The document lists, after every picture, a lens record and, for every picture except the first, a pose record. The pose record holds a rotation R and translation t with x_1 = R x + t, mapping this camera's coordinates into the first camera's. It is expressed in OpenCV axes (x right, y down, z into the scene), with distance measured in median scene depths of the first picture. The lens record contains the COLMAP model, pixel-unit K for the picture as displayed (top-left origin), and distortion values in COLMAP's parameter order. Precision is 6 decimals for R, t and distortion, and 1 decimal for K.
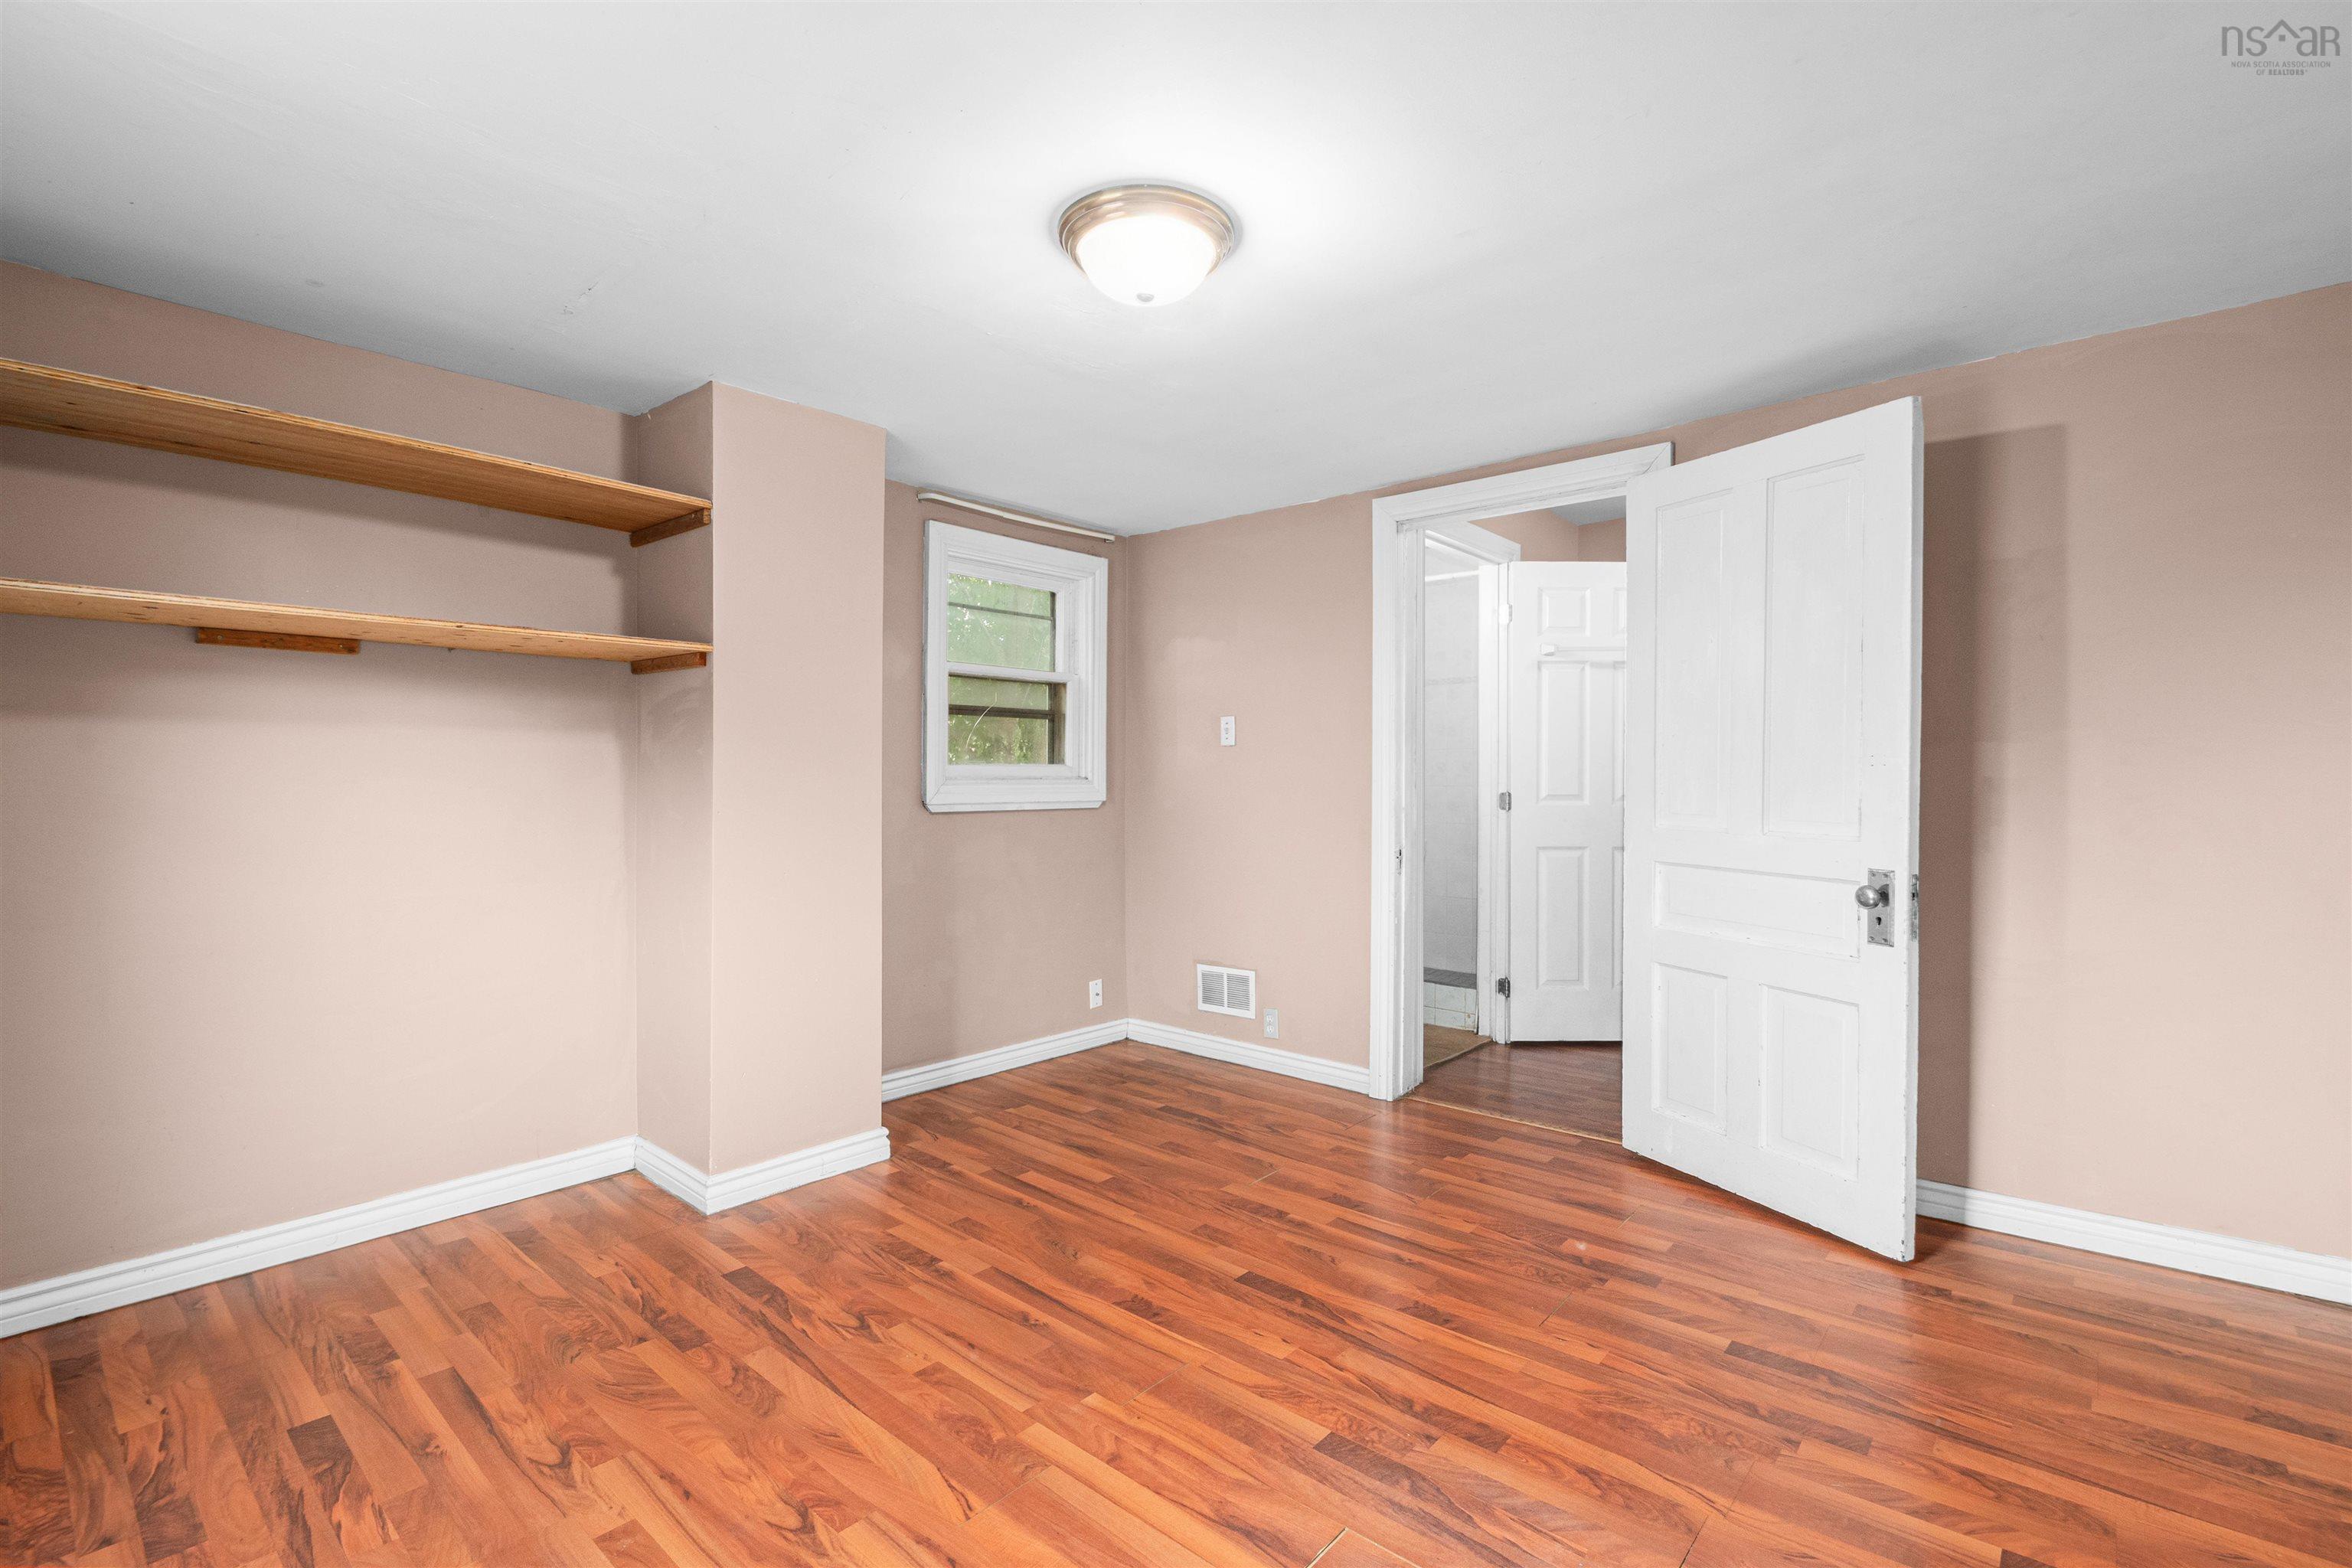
lens RADIAL K [[1050.1, 0, 1166.0], [0, 1050.1, 779.1], [0, 0, 1]] dist [0.005637, -0.006616]
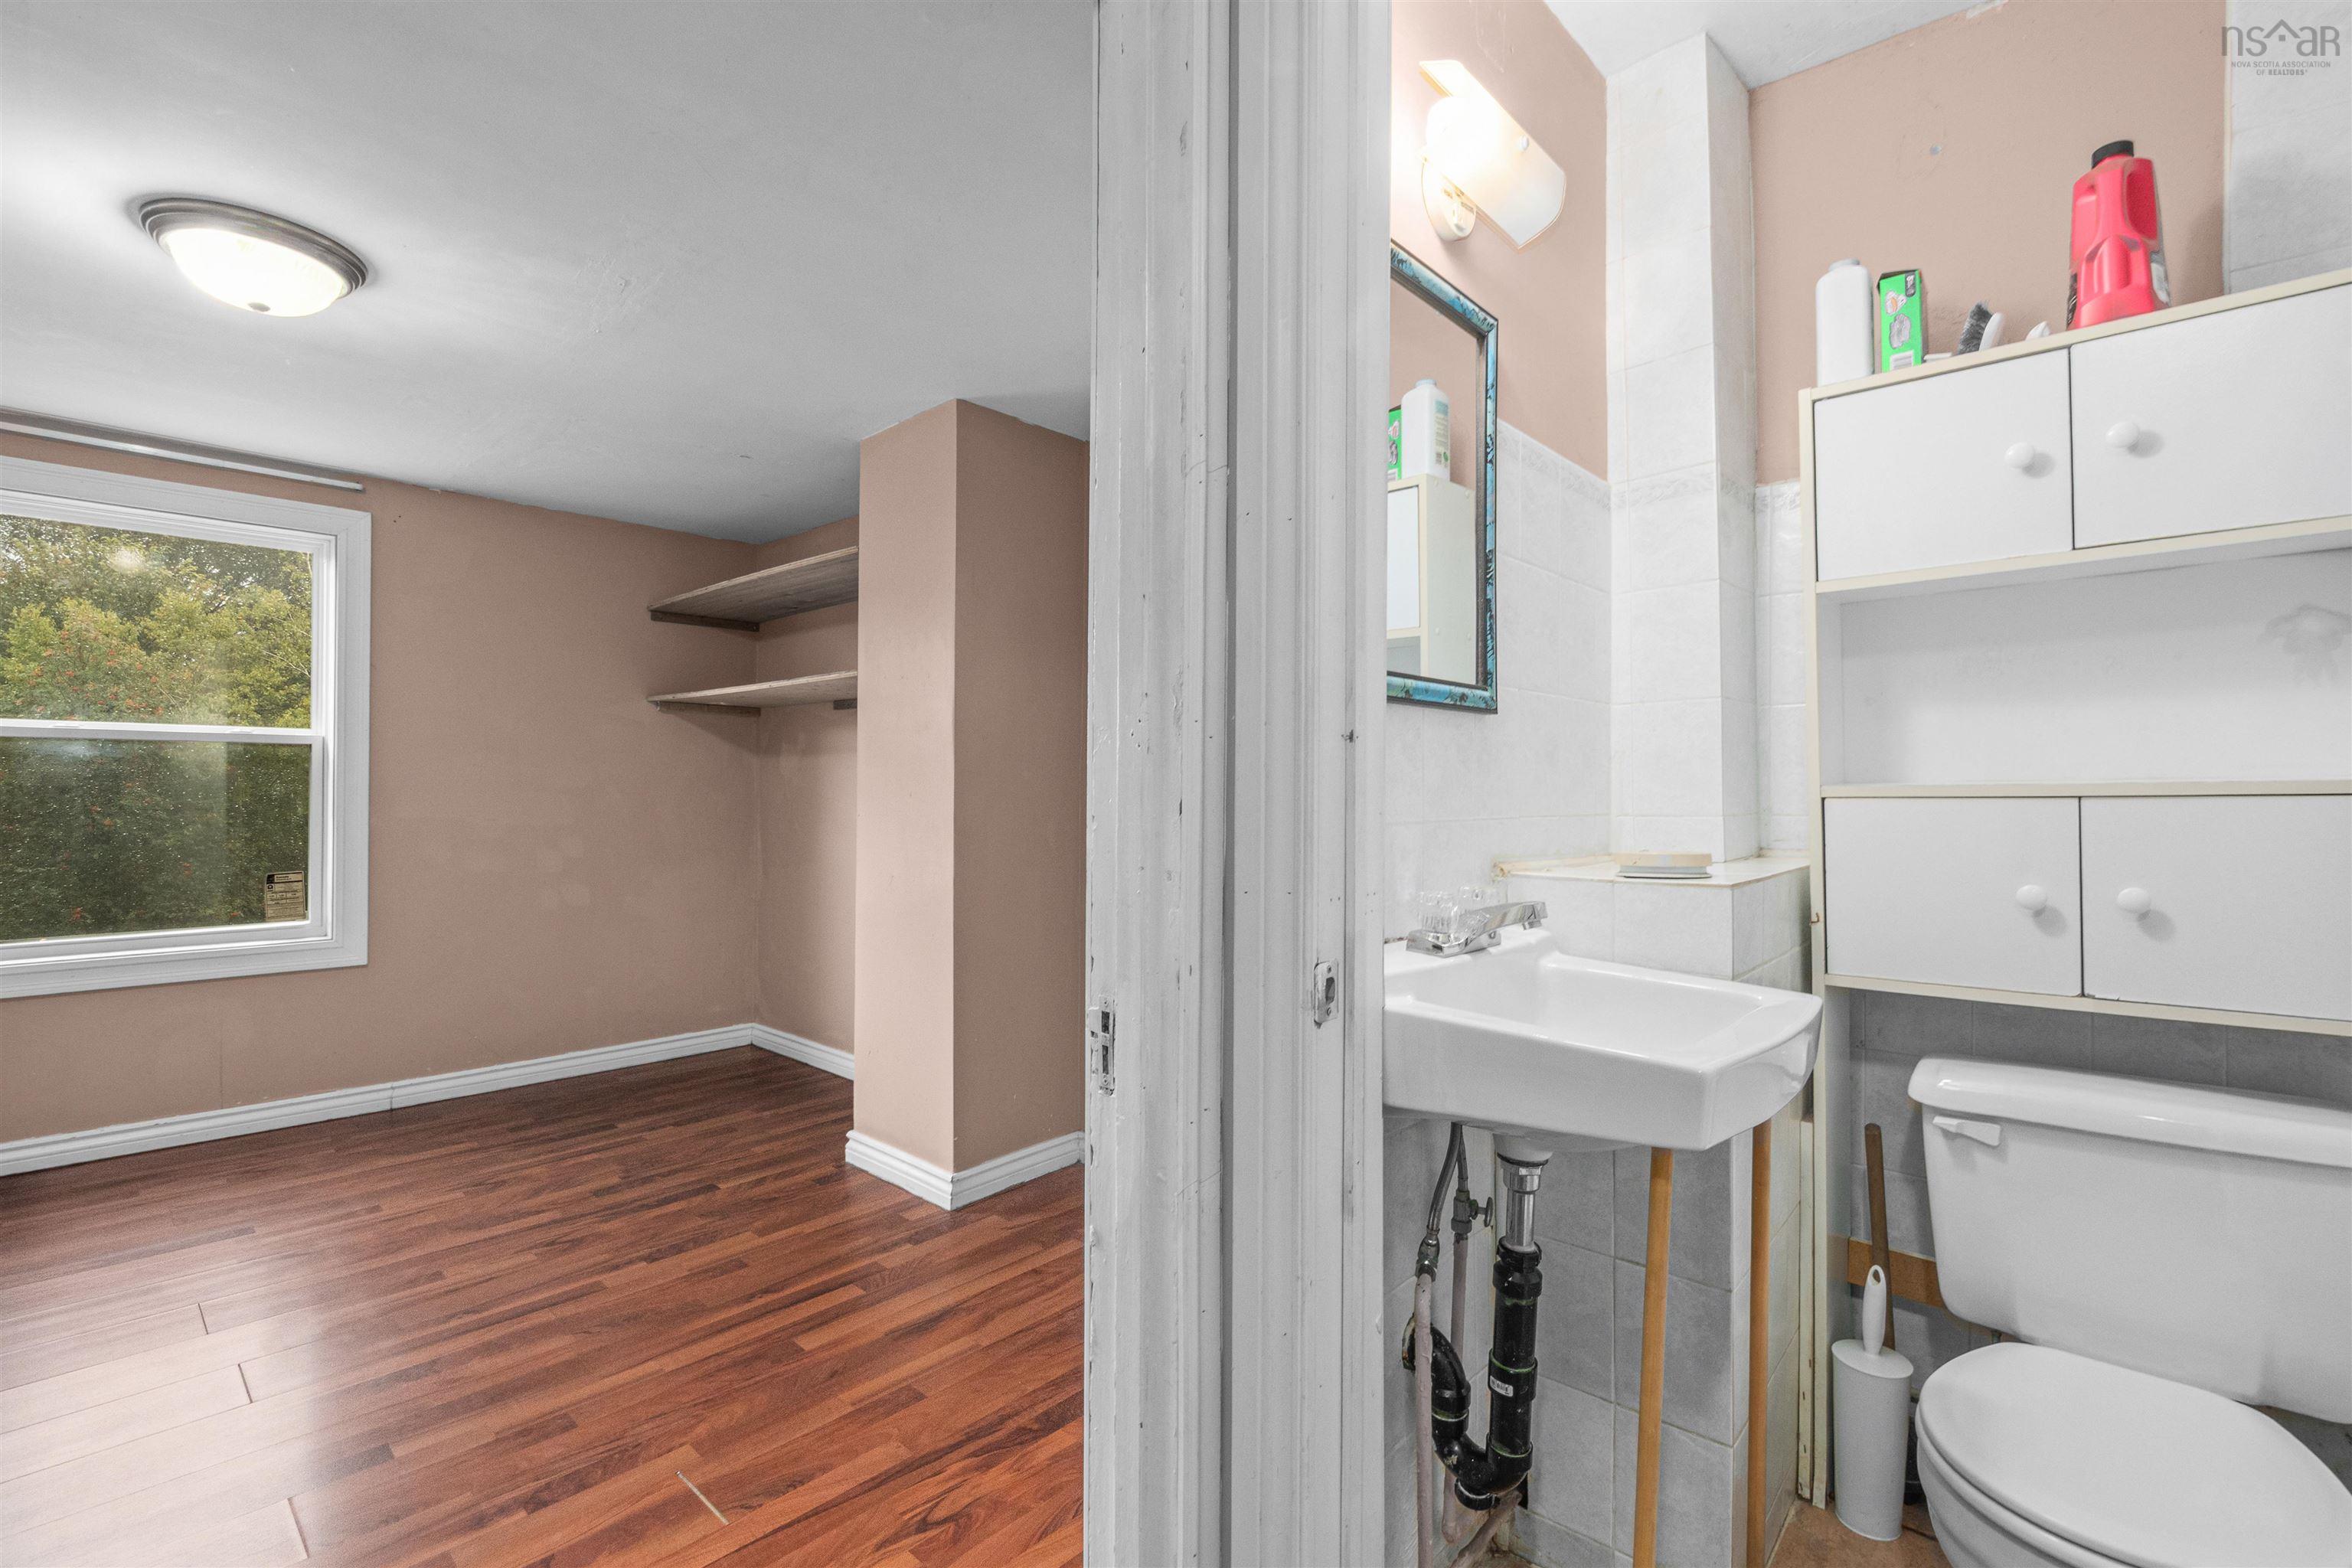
lens RADIAL K [[1056.3, 0, 1181.4], [0, 1056.3, 776.9], [0, 0, 1]] dist [0.005826, -0.005817]
pose [[-0.016416, -0.008146, -0.999832, 0.709046], [-0.005614, 0.999952, -0.008055, -0.000762], [0.999849, 0.005481, -0.016461, 1.360525]]
